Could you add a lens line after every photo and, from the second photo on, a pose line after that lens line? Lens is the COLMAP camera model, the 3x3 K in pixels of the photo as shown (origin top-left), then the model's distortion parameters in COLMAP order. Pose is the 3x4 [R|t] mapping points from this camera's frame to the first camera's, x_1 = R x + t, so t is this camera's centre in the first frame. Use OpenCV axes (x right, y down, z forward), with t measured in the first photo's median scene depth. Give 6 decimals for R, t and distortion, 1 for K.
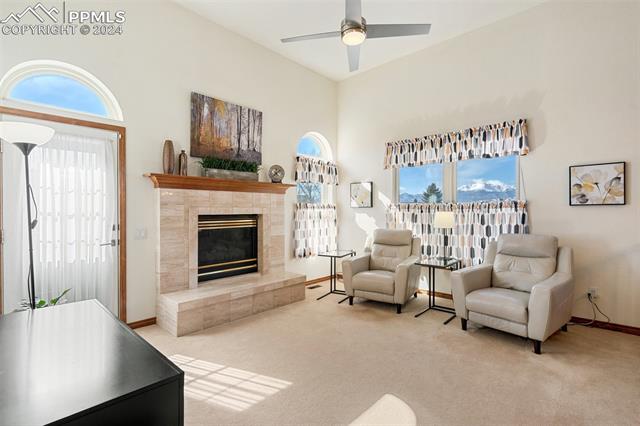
lens RADIAL K [[292.8, 0, 322.6], [0, 292.8, 210.7], [0, 0, 1]] dist [-0.001265, 0.001104]
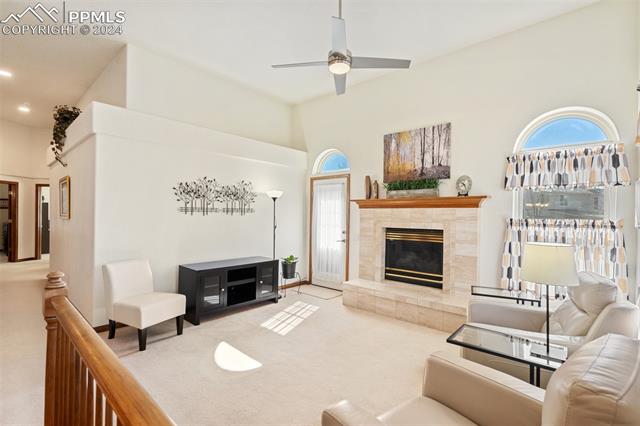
lens RADIAL K [[292.8, 0, 322.6], [0, 292.8, 214.0], [0, 0, 1]] dist [-0.001265, 0.001104]
pose [[0.044814, -0.002090, -0.998993, 0.843630], [-0.015799, 0.999871, -0.002801, -0.036454], [0.998870, 0.015908, 0.044775, 0.641692]]
